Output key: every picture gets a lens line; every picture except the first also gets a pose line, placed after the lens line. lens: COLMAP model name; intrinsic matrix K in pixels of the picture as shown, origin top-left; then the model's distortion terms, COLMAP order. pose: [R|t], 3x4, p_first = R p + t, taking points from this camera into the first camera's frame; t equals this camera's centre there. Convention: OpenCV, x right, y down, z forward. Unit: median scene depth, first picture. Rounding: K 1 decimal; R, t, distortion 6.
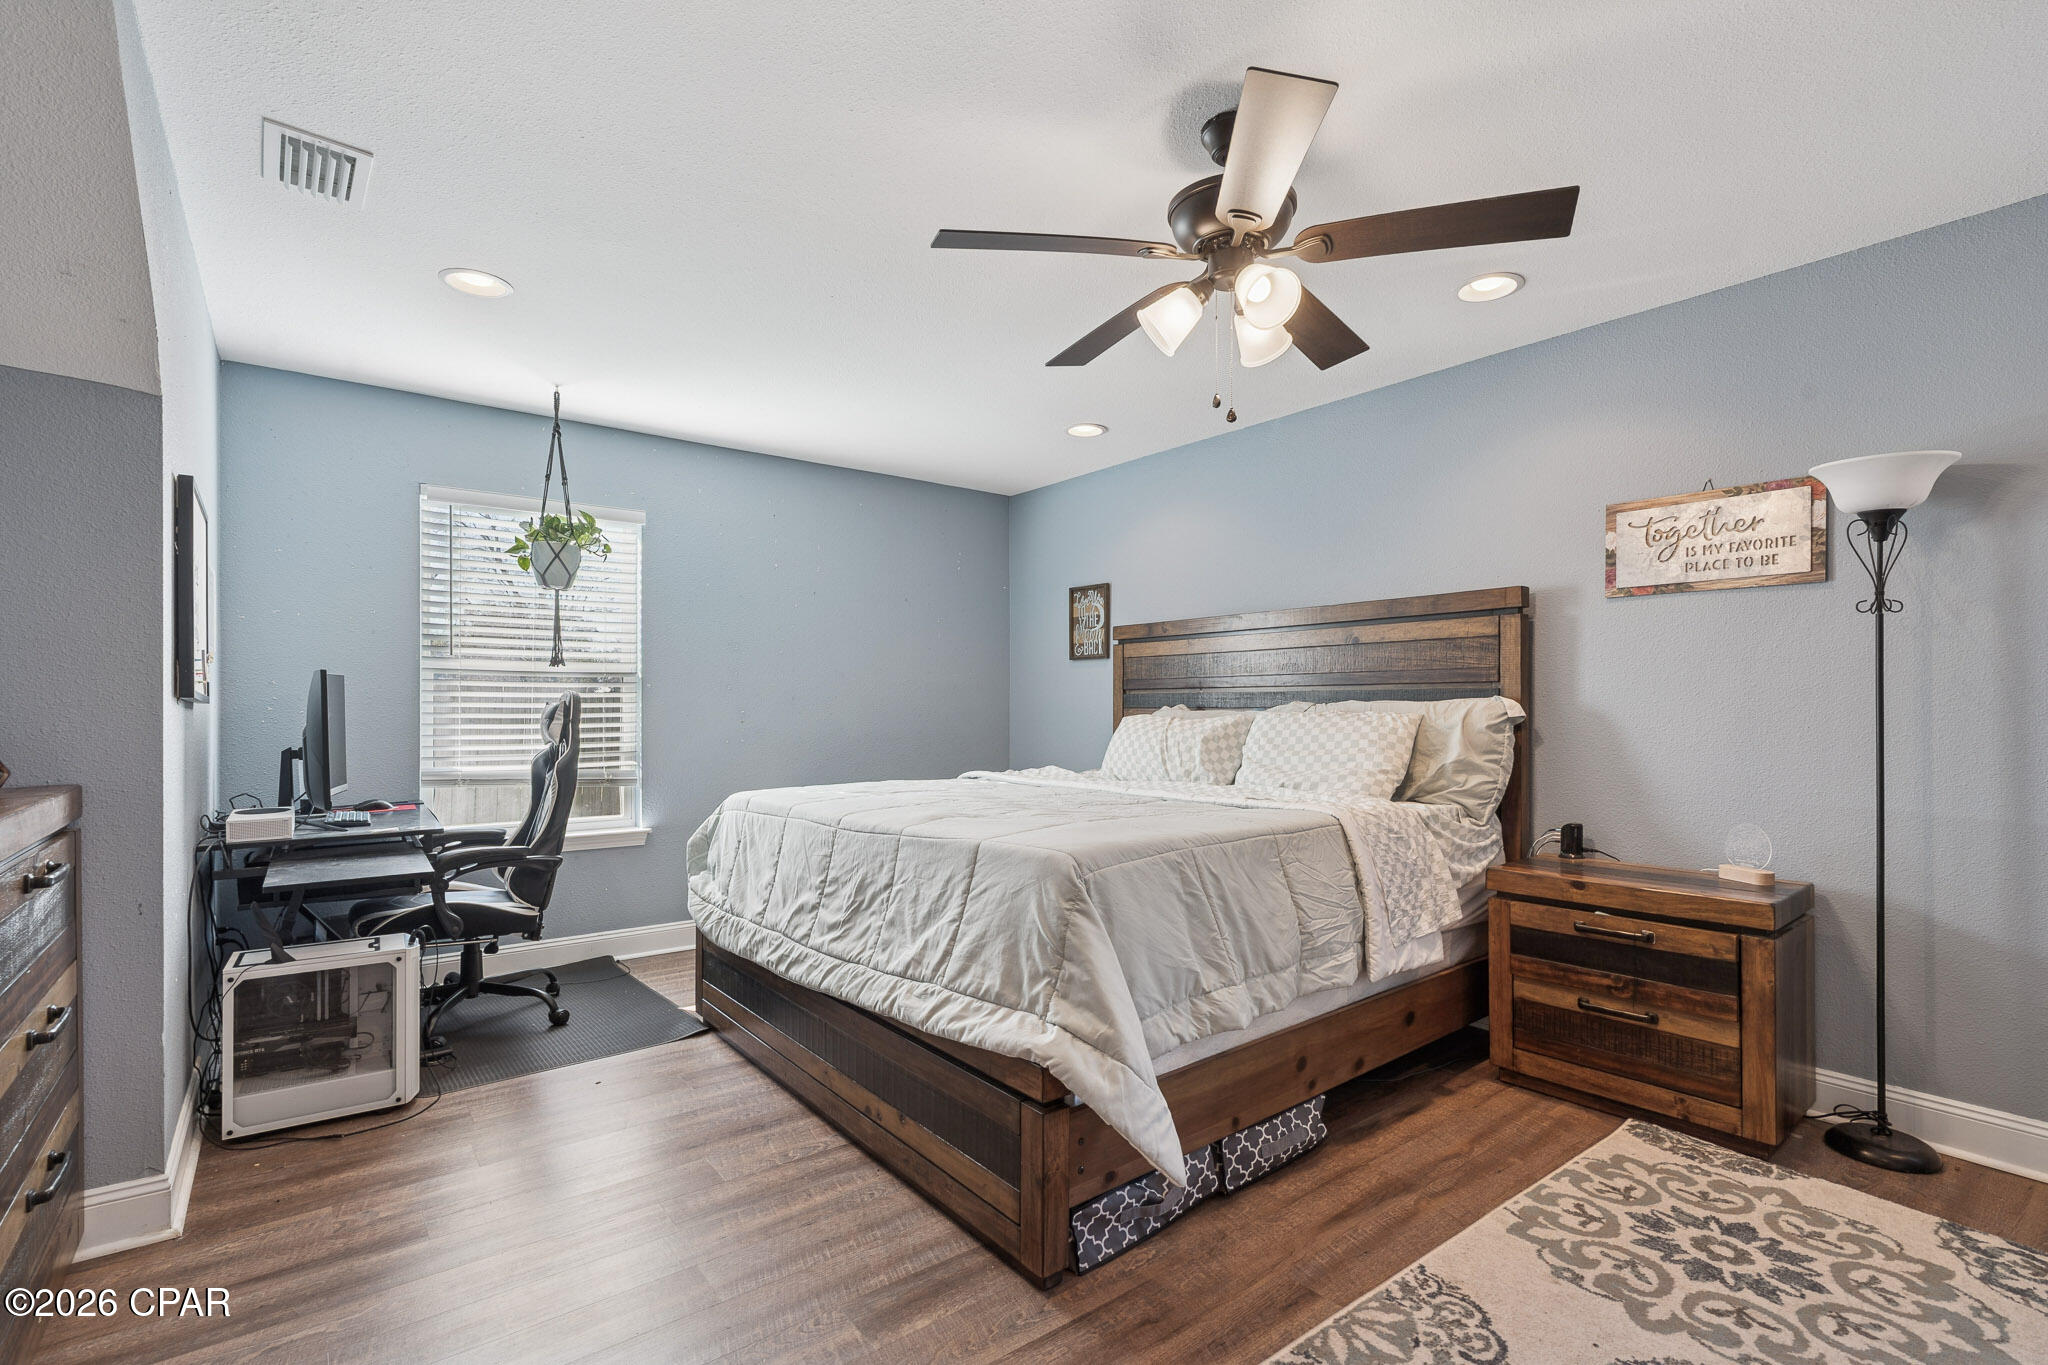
lens RADIAL K [[927.2, 0, 1010.3], [0, 927.2, 706.0], [0, 0, 1]] dist [-0.007480, 0.002262]
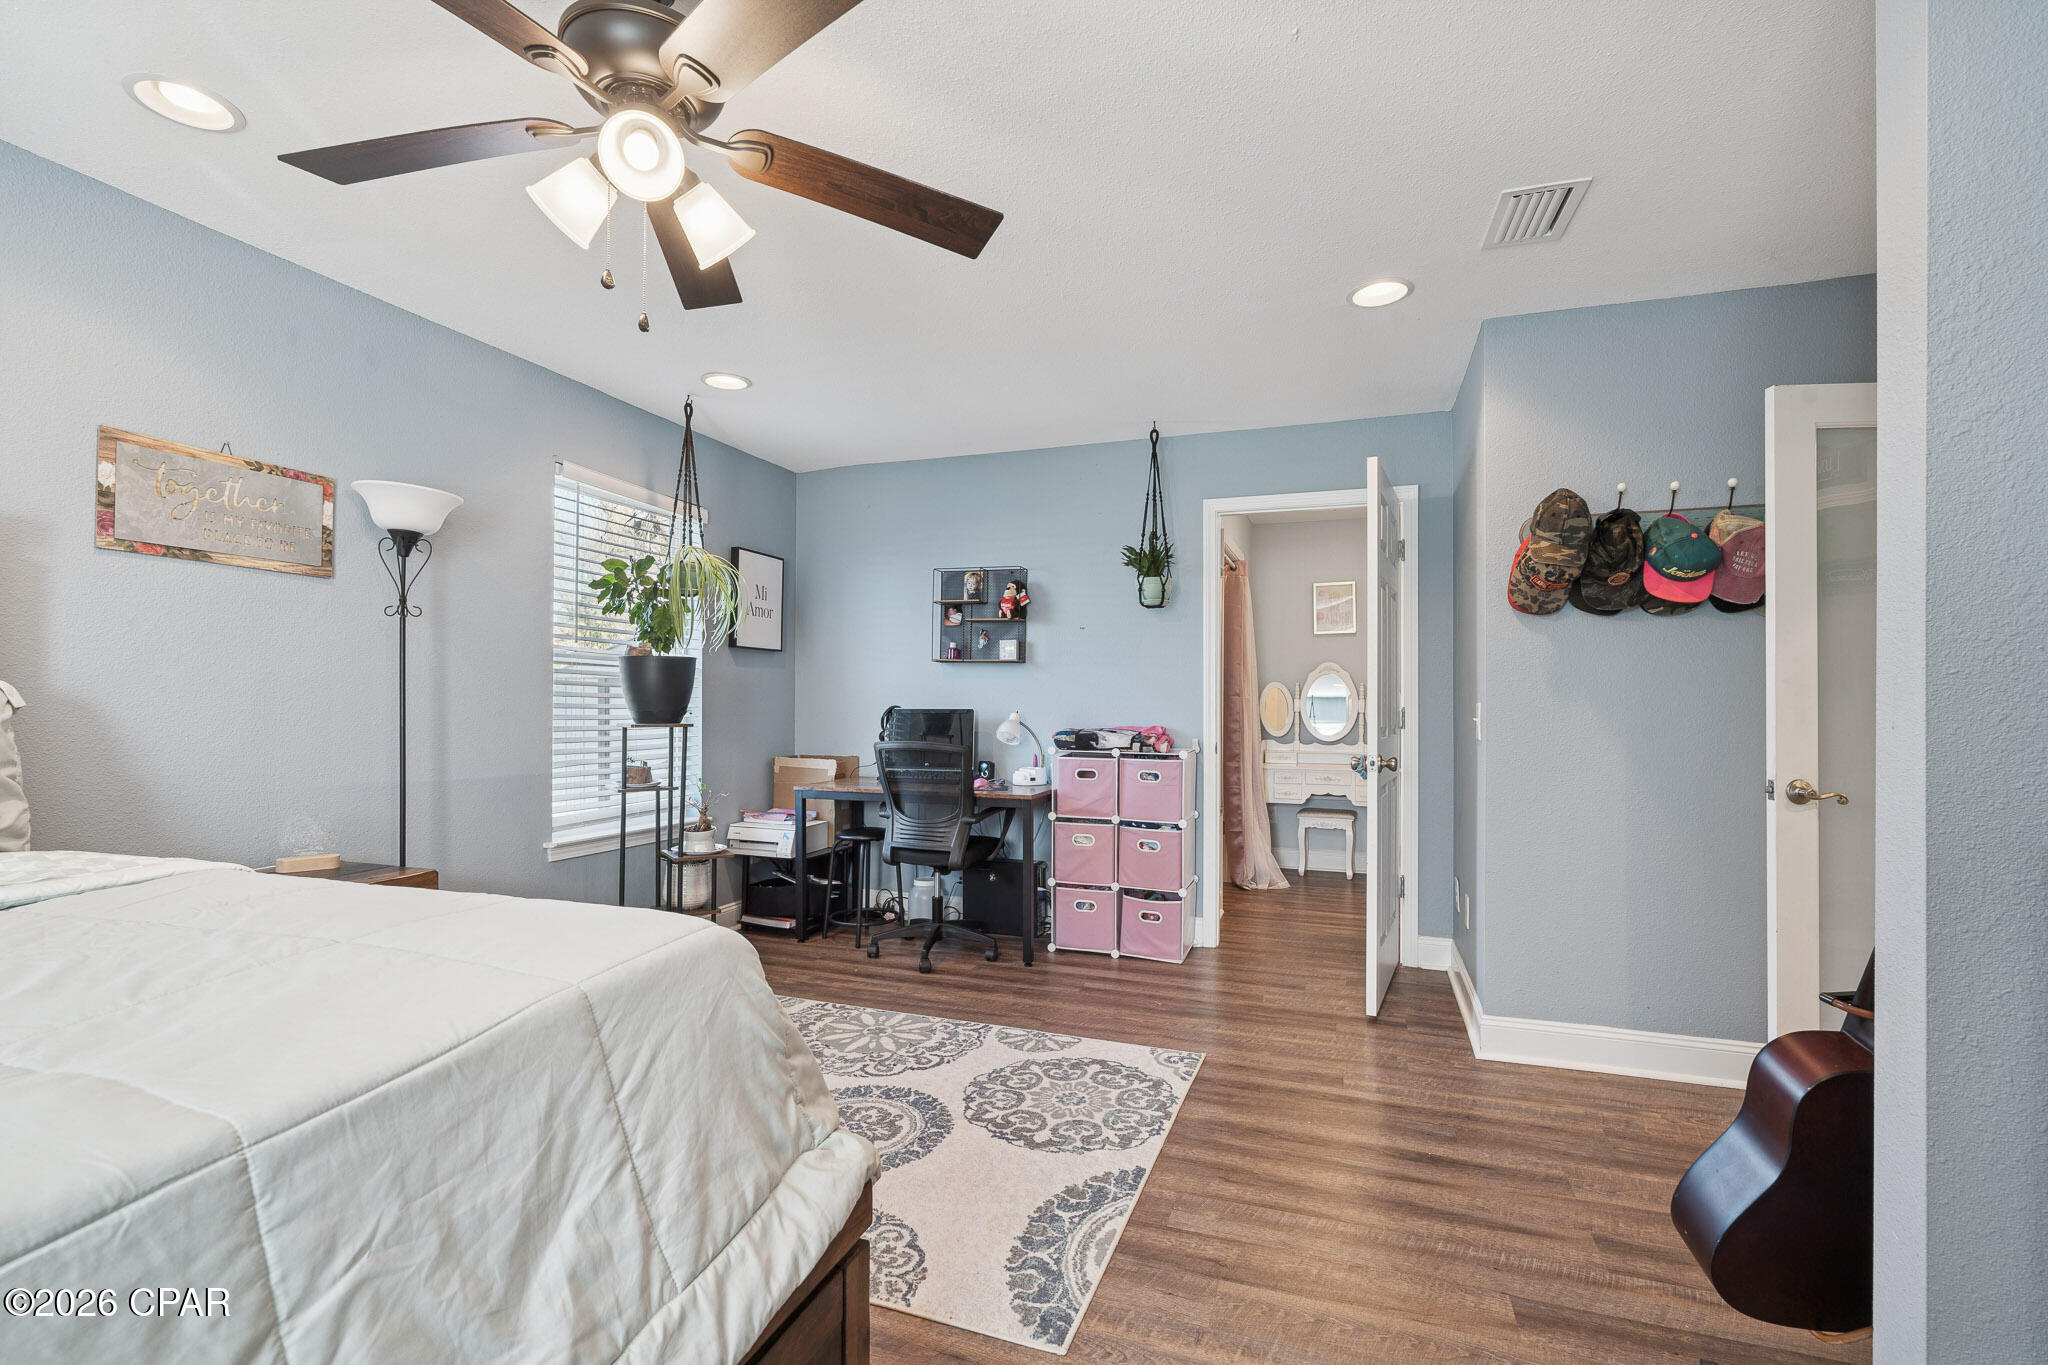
lens RADIAL K [[927.2, 0, 1017.6], [0, 927.2, 685.0], [0, 0, 1]] dist [-0.007480, 0.002262]
pose [[-0.547487, 0.009991, 0.836754, -0.500062], [-0.009088, 0.999799, -0.017884, 0.001838], [-0.836765, -0.017395, -0.547286, 0.993792]]
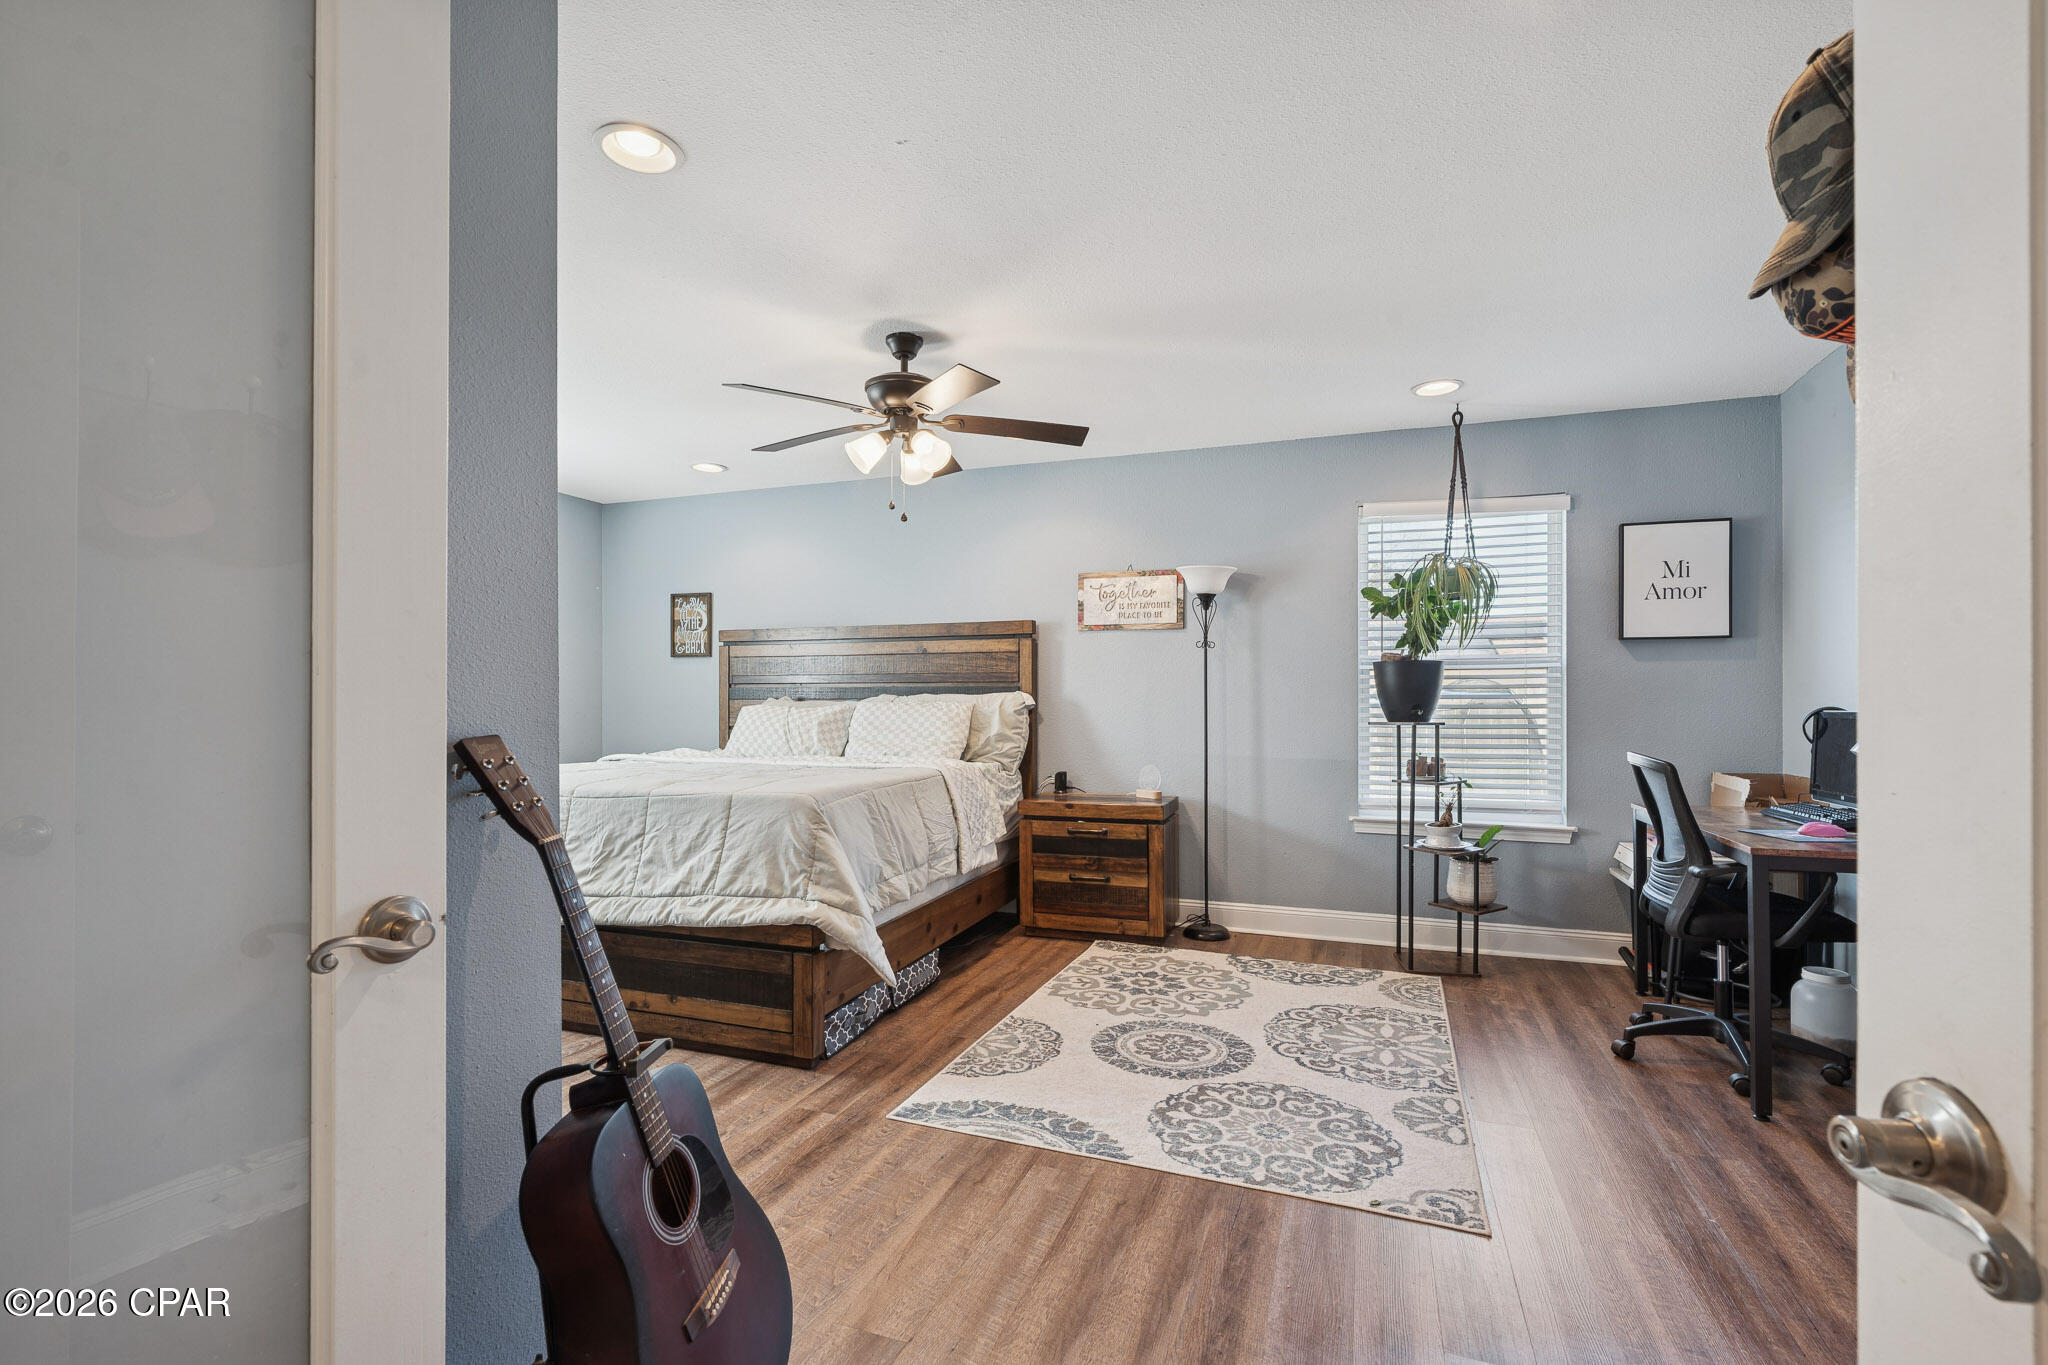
lens RADIAL K [[927.2, 0, 1012.8], [0, 927.2, 695.7], [0, 0, 1]] dist [-0.007480, 0.002262]
pose [[0.852072, 0.001083, 0.523423, -0.379039], [-0.000036, 0.999998, -0.002010, -0.000587], [-0.523424, 0.001694, 0.852071, -0.402029]]
